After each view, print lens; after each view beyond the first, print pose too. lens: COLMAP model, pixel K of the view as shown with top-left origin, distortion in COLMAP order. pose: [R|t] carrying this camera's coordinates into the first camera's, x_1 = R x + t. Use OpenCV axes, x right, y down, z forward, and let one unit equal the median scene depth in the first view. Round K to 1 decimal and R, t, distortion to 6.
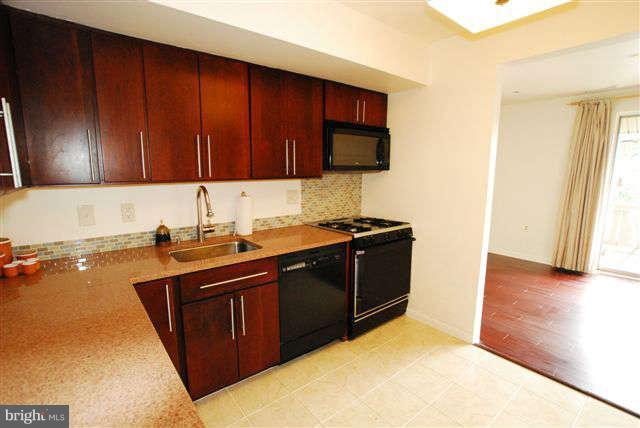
lens RADIAL K [[306.2, 0, 316.3], [0, 306.2, 216.7], [0, 0, 1]] dist [-0.055225, 0.000384]
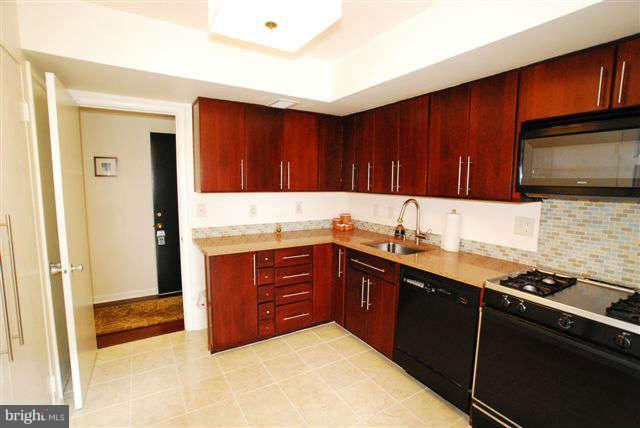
lens RADIAL K [[306.2, 0, 316.3], [0, 306.2, 216.7], [0, 0, 1]] dist [-0.055225, 0.000384]
pose [[-0.132776, 0.105126, -0.985555, 0.895019], [-0.174297, 0.976387, 0.127630, -0.115200], [0.975700, 0.188725, -0.111318, 0.717762]]
